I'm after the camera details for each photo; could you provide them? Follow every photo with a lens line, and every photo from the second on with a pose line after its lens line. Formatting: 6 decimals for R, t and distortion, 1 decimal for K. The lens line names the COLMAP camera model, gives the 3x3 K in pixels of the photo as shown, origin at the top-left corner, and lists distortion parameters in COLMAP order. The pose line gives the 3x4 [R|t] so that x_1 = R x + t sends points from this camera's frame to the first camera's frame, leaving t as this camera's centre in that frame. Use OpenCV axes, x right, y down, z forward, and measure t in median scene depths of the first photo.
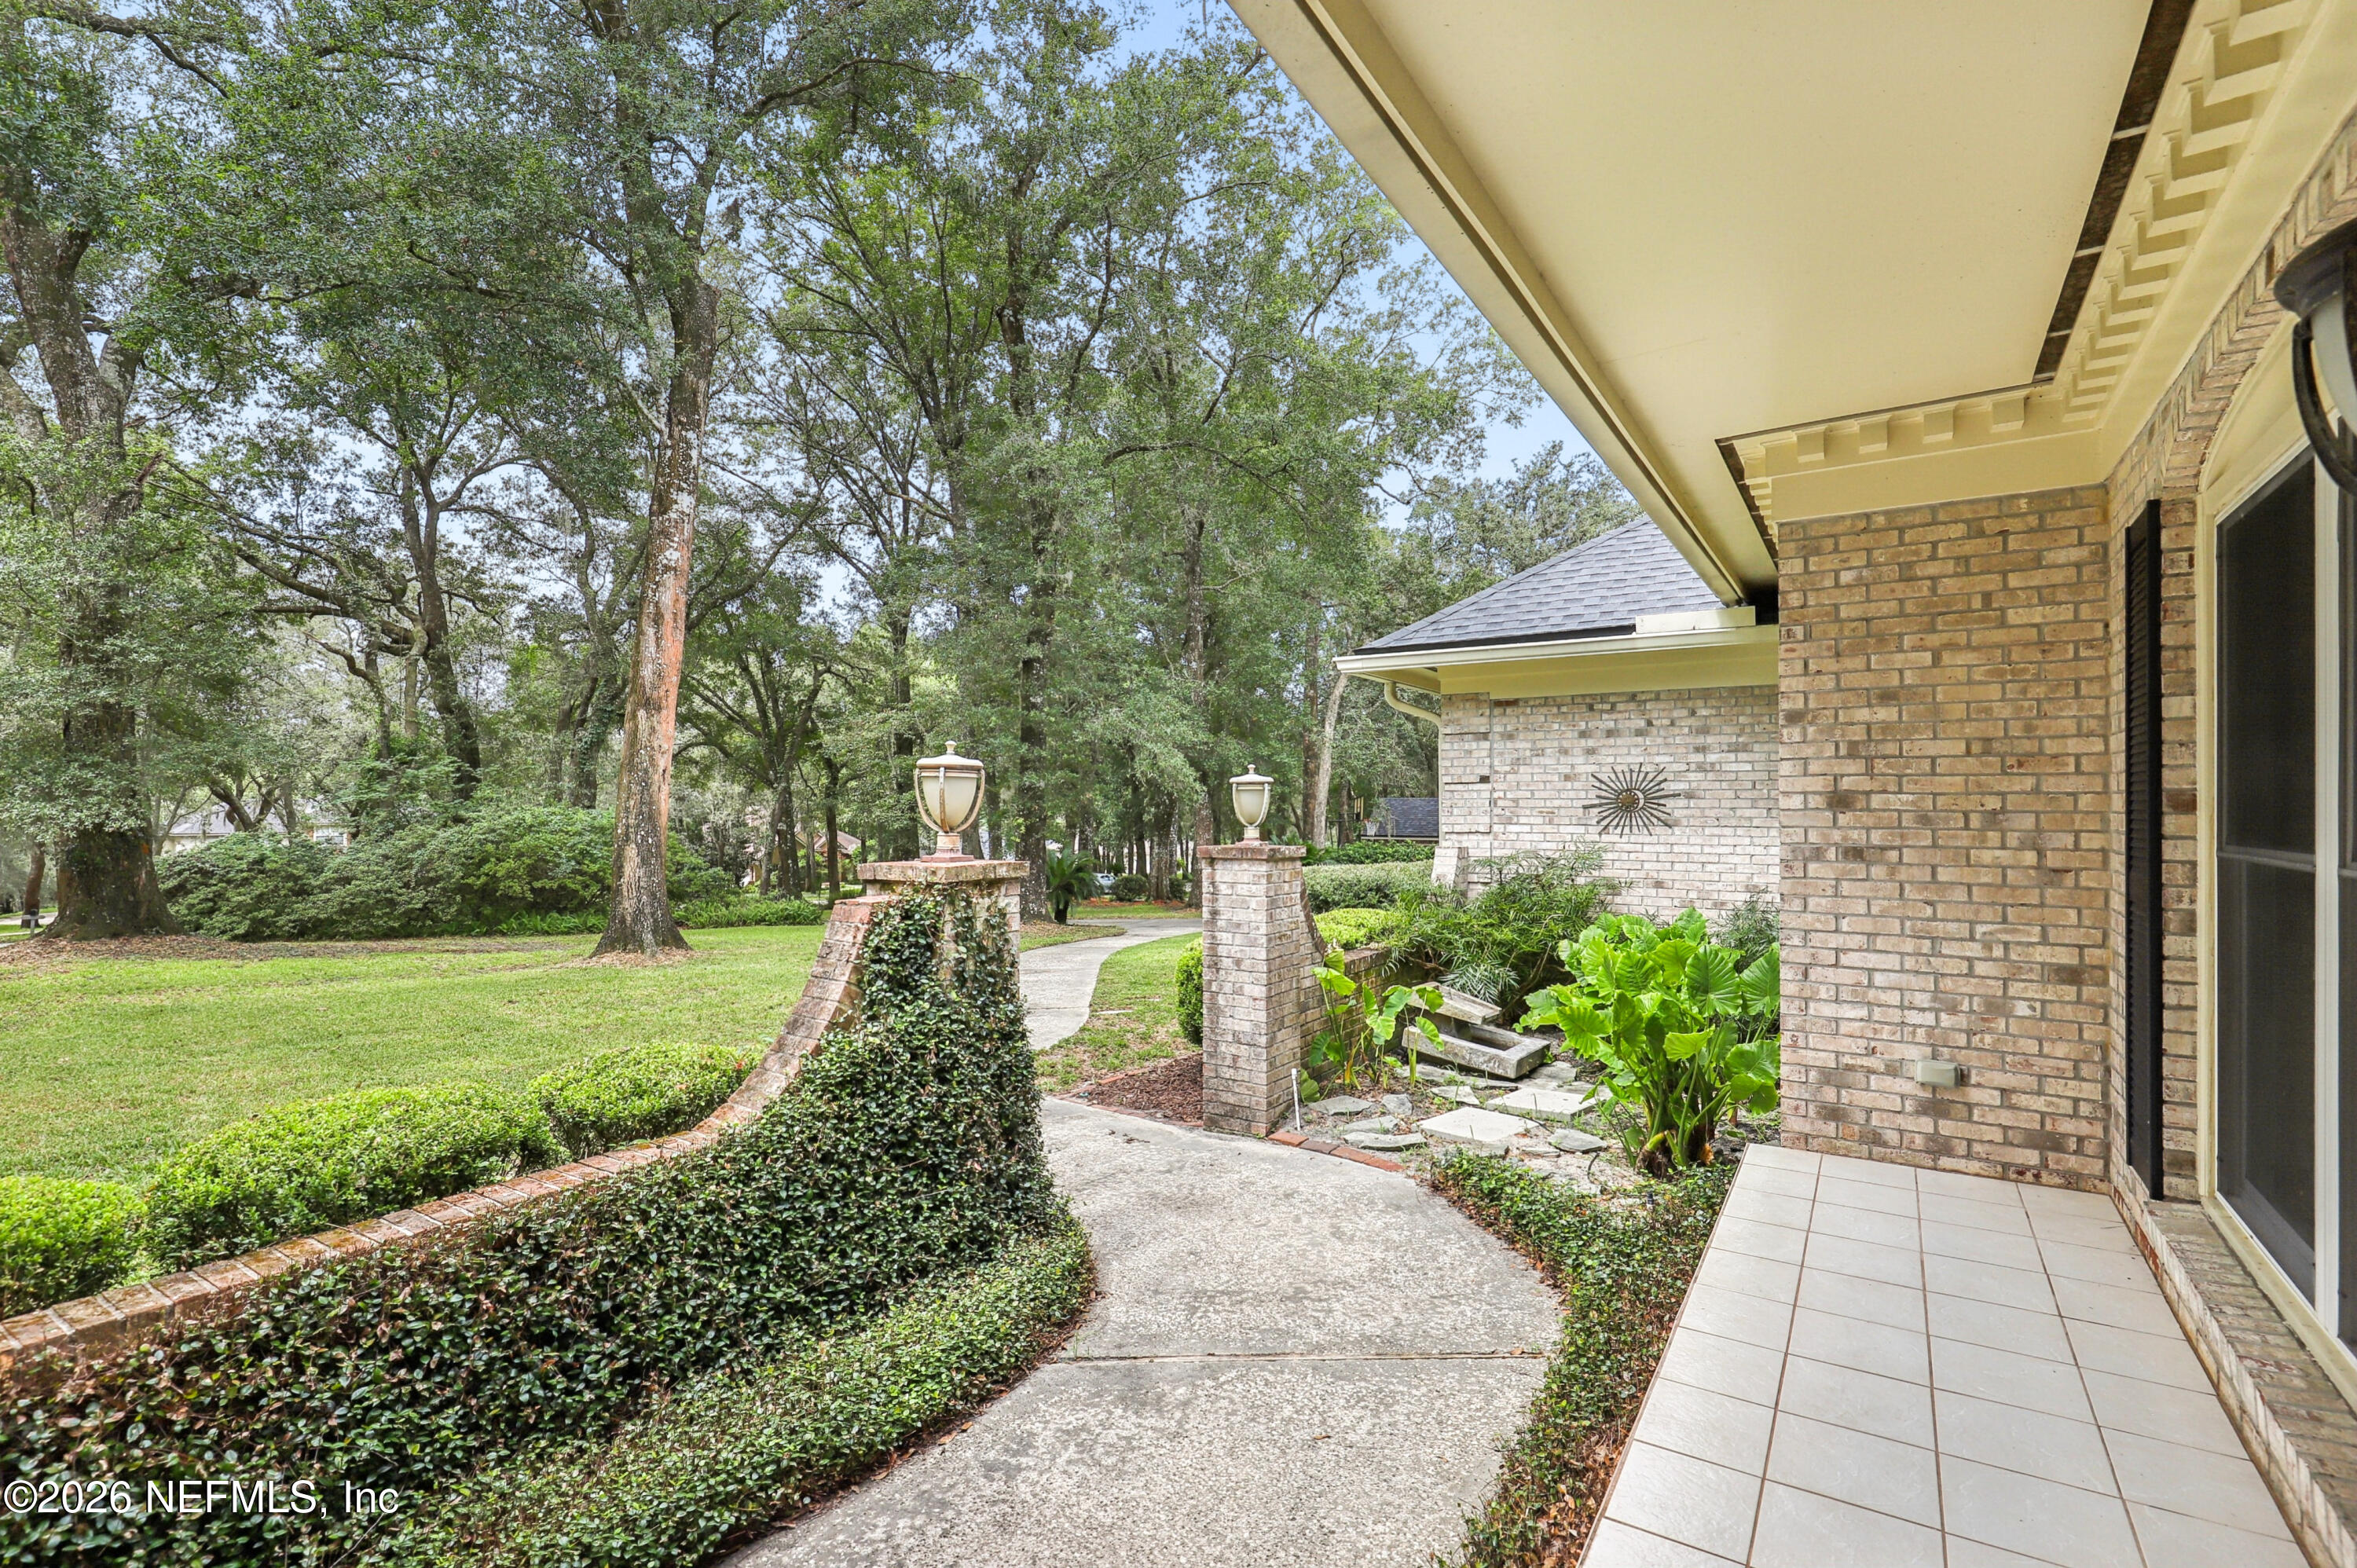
lens RADIAL K [[1075.3, 0, 1178.5], [0, 1075.3, 784.0], [0, 0, 1]] dist [-0.000466, -0.000077]
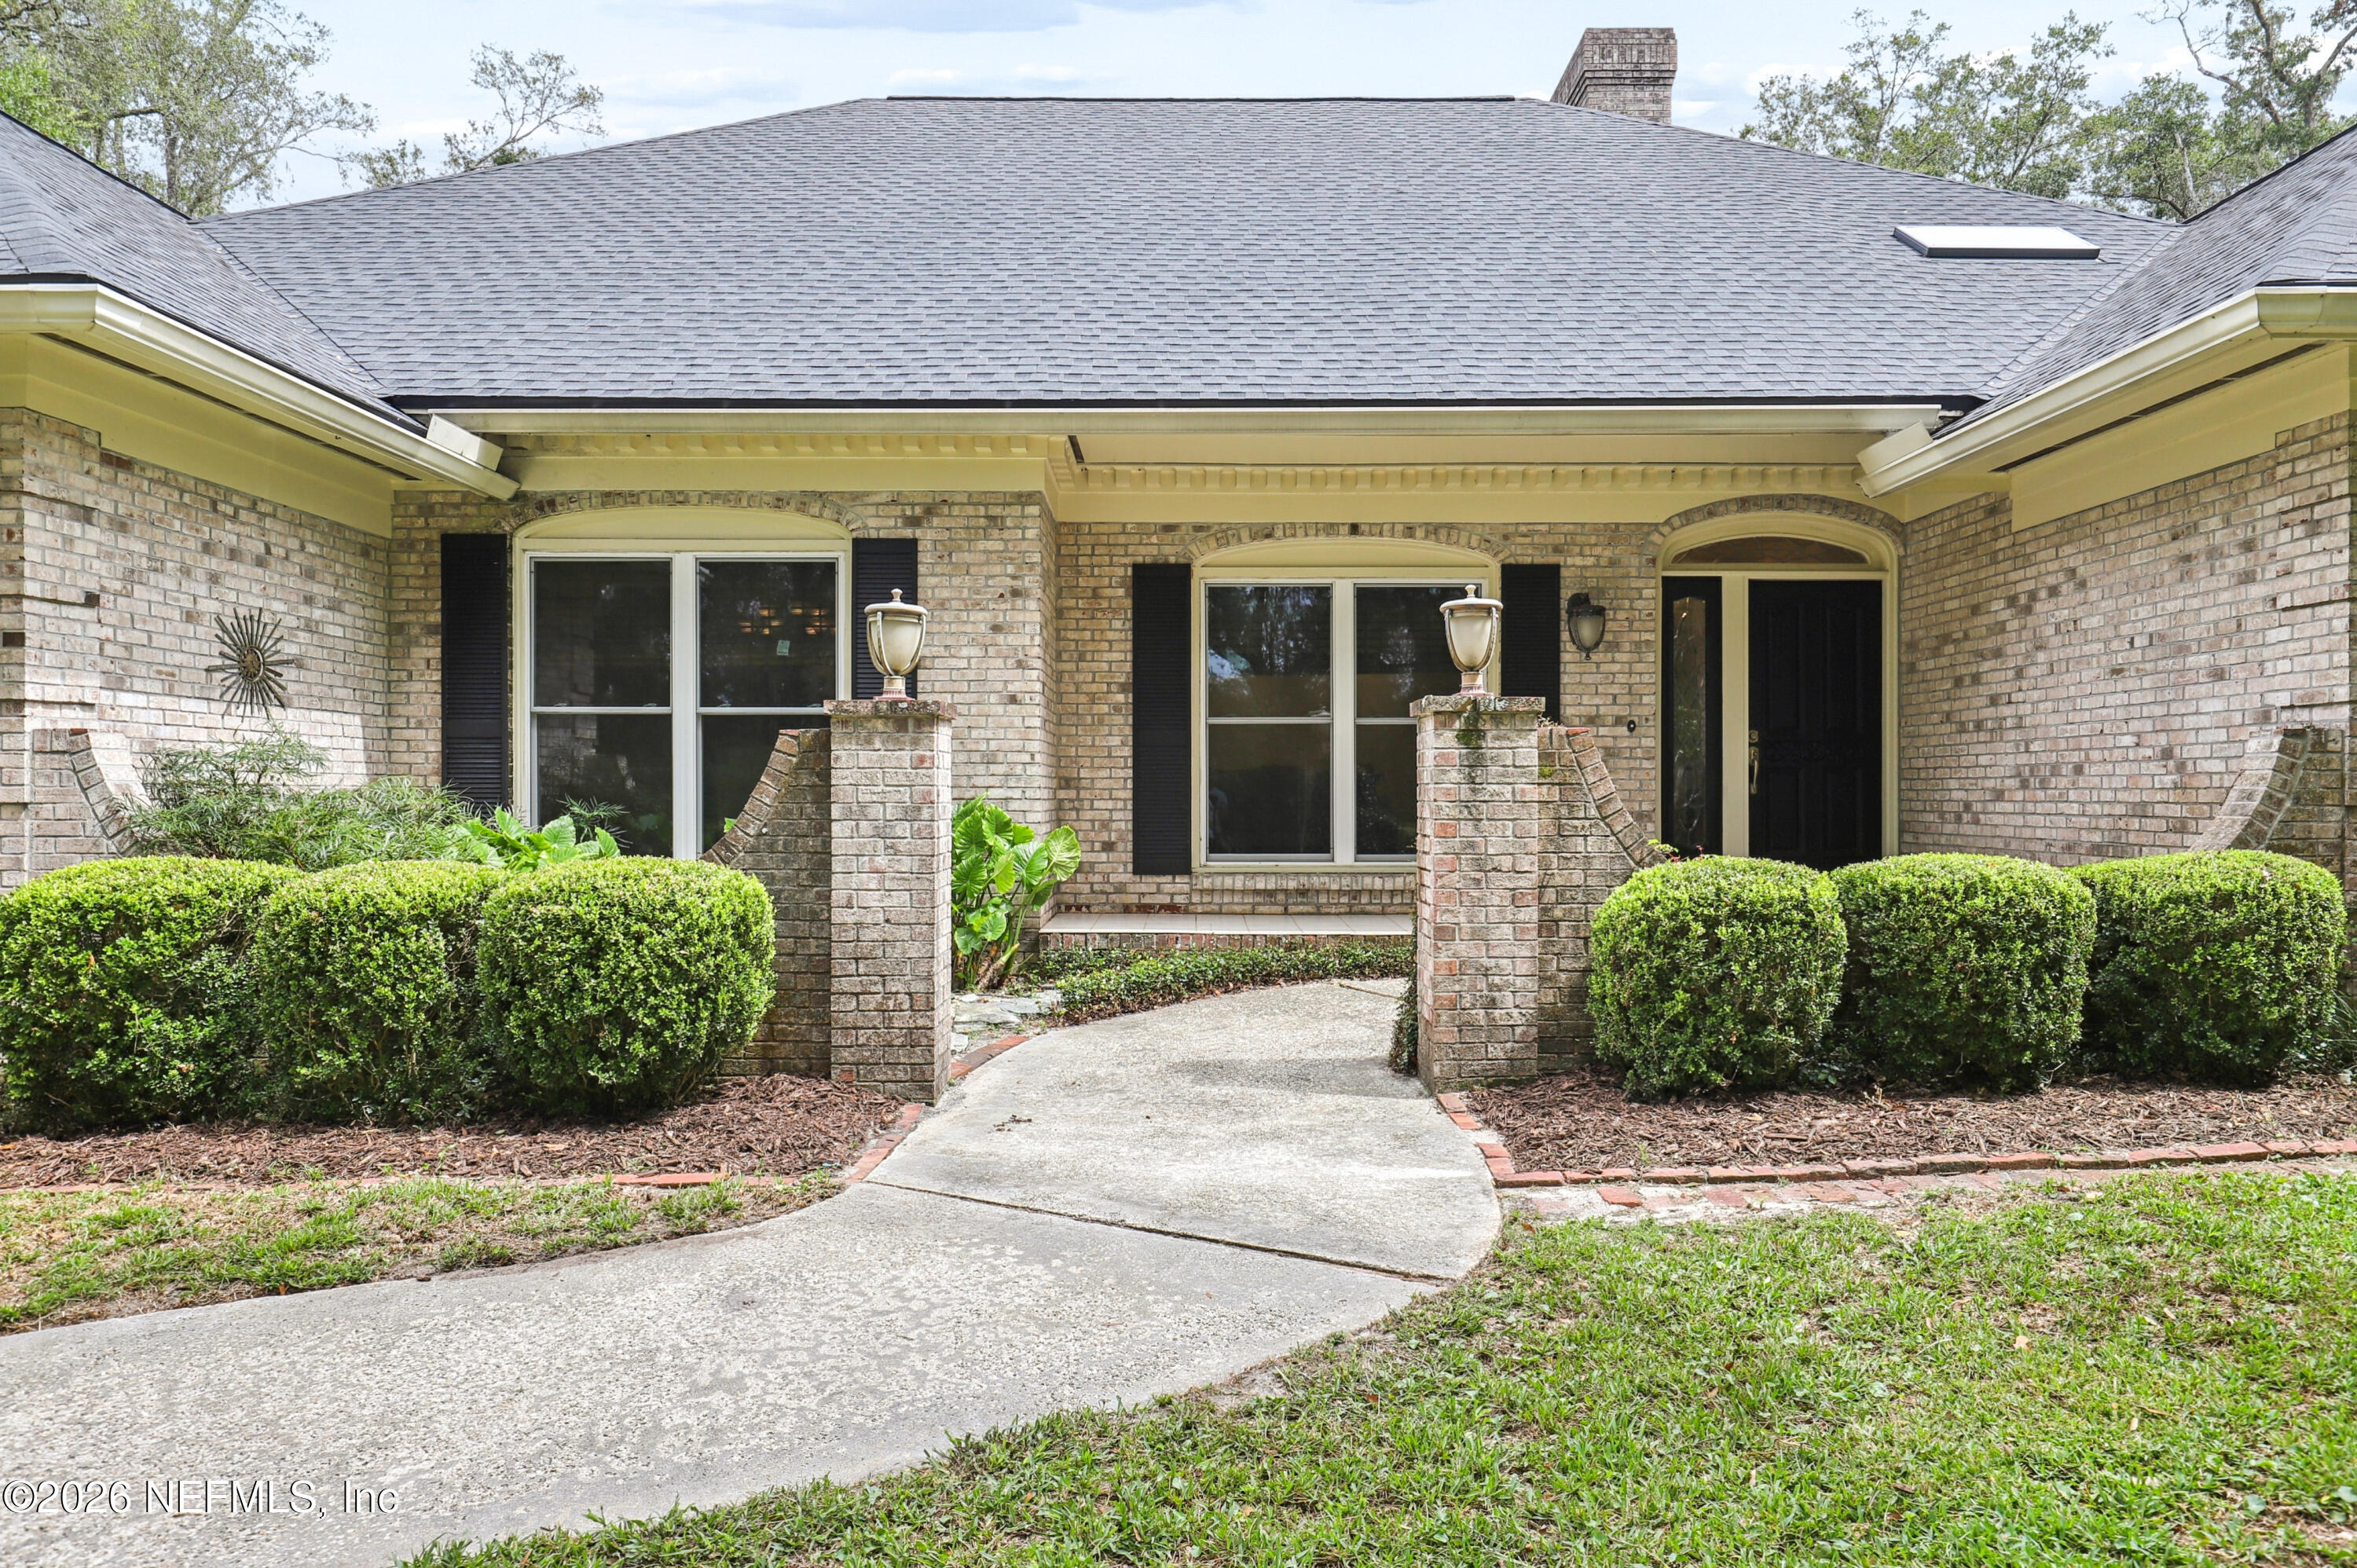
lens RADIAL K [[1590.5, 0, 1178.5], [0, 1590.5, 784.0], [0, 0, 1]] dist [0.001164, 0.000436]
pose [[-0.543982, 0.010176, 0.839035, -0.671088], [-0.009902, 0.999779, -0.018546, 0.097937], [-0.839039, -0.018396, -0.543761, 1.039884]]
